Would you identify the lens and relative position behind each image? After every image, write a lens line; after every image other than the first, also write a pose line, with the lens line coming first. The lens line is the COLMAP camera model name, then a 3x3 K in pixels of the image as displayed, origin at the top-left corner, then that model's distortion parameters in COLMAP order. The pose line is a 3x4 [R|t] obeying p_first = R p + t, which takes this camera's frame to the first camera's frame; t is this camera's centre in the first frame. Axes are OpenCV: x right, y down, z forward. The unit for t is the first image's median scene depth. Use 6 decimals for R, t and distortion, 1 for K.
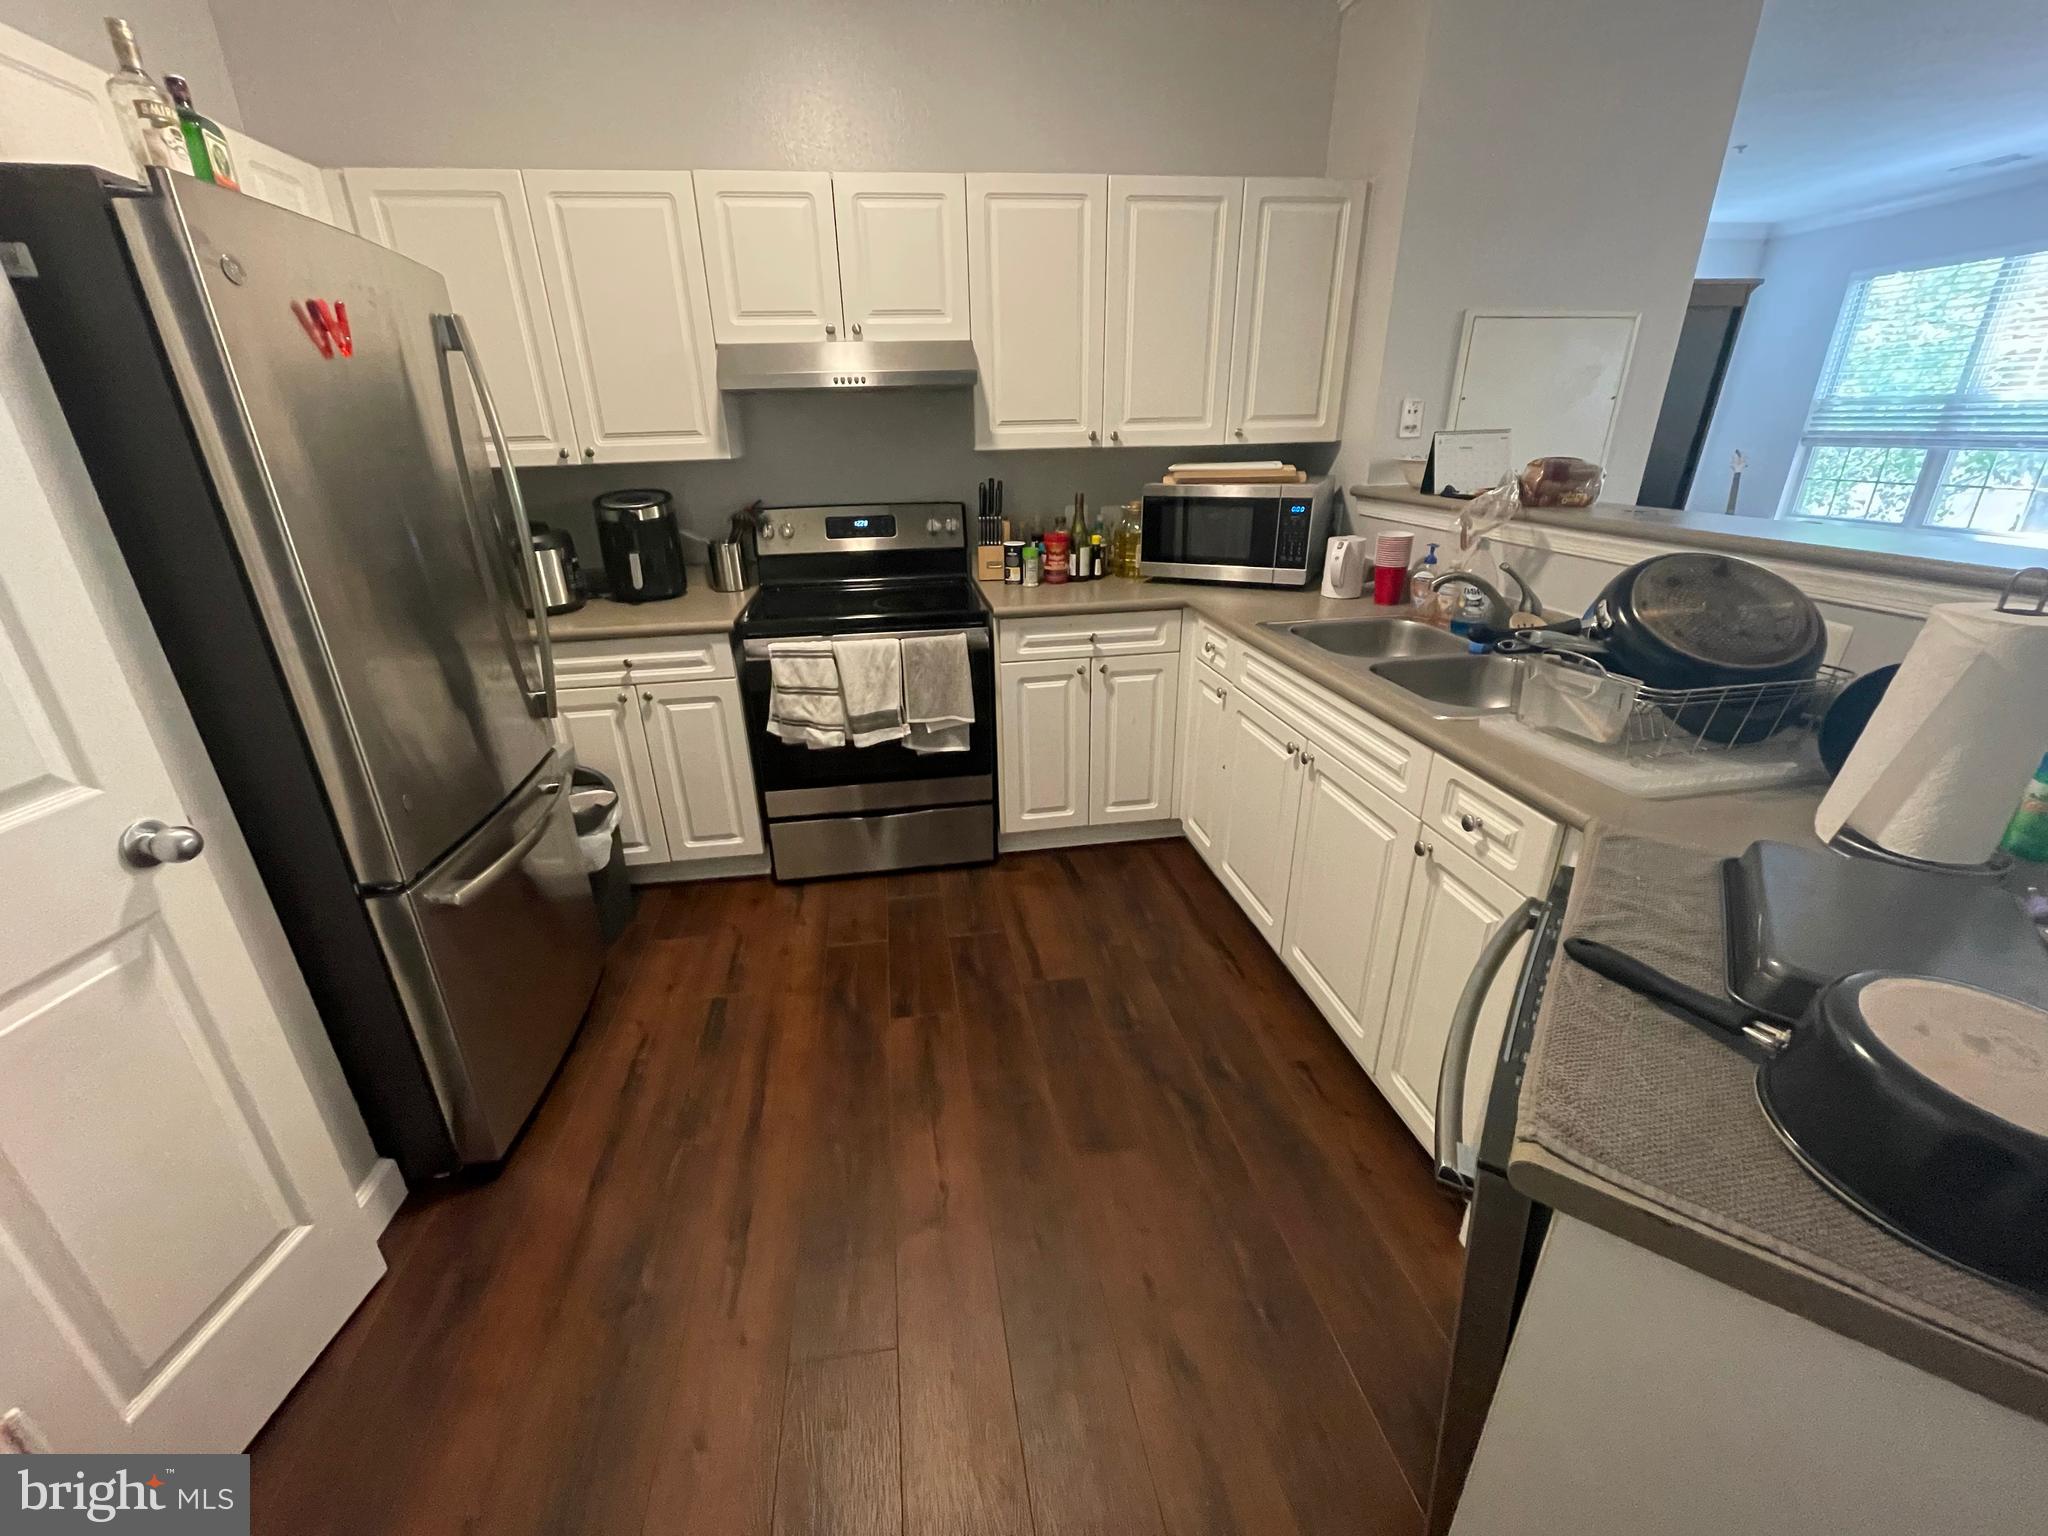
lens RADIAL K [[835.0, 0, 1022.0], [0, 835.0, 770.9], [0, 0, 1]] dist [-0.007415, 0.000000]
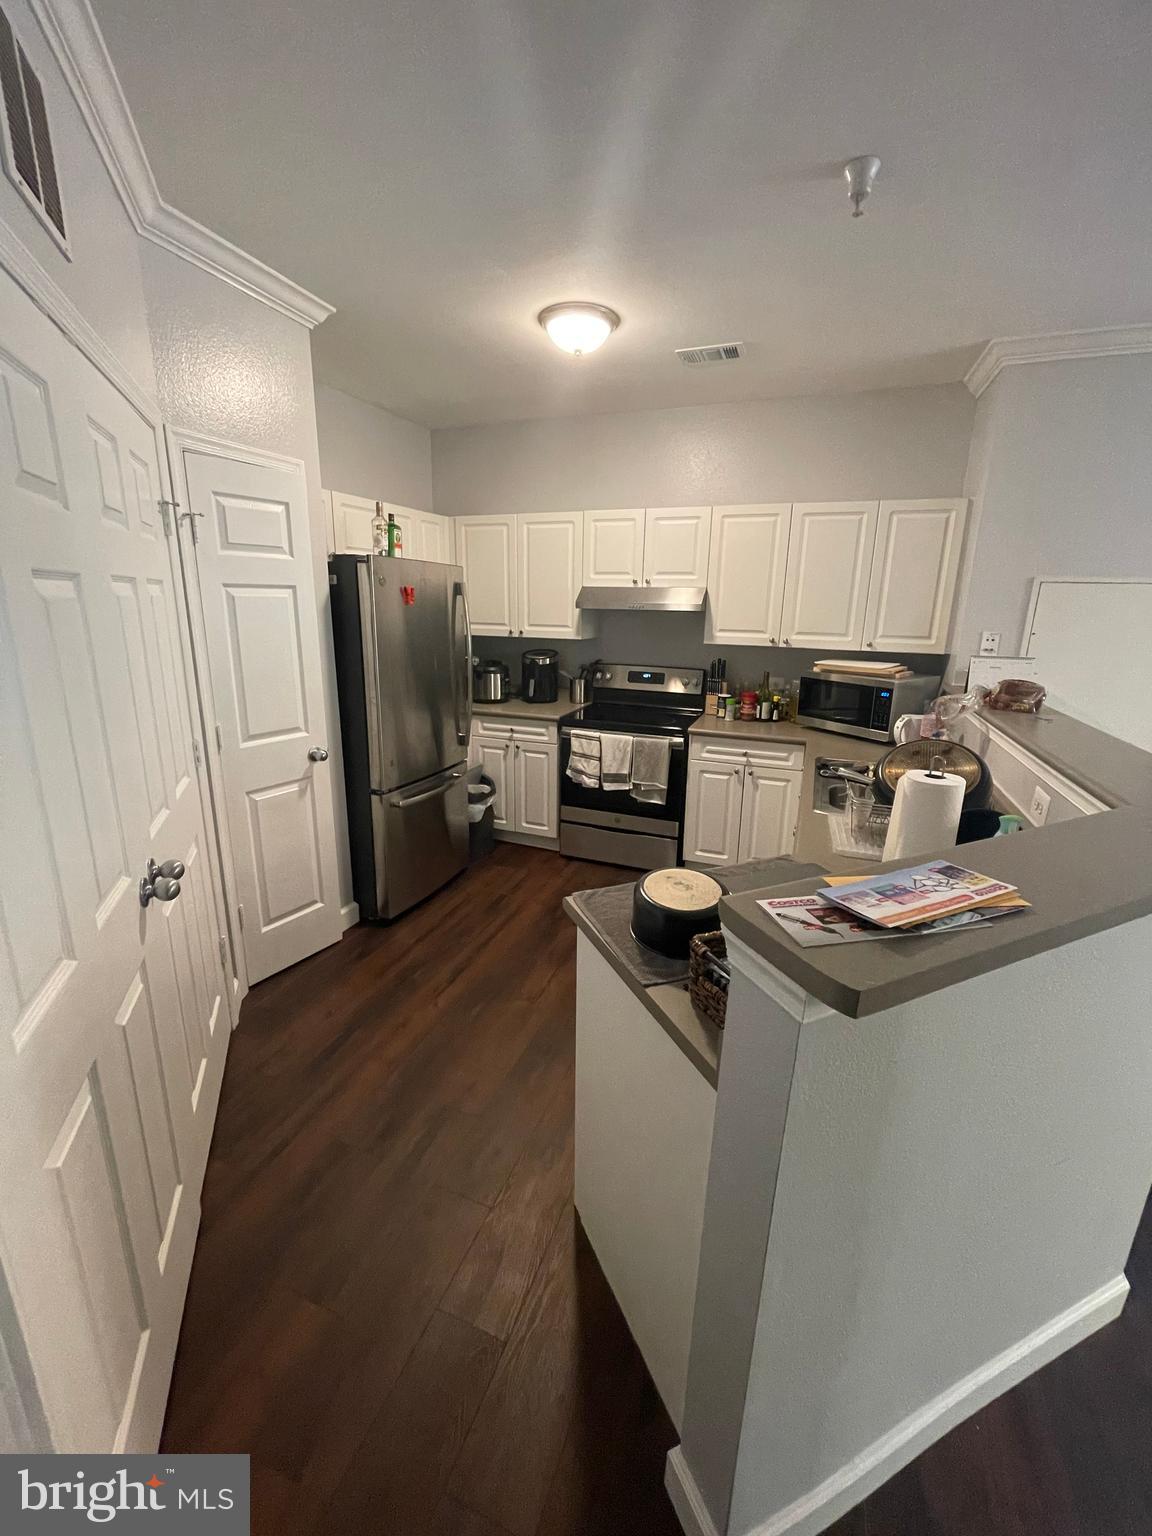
lens RADIAL K [[626.2, 0, 579.6], [0, 626.2, 757.4], [0, 0, 1]] dist [-0.007415, 0.000000]
pose [[0.866901, 0.157756, -0.472859, 0.408583], [-0.223840, 0.970780, -0.086496, 0.034819], [0.445397, 0.180828, 0.876883, -0.276893]]
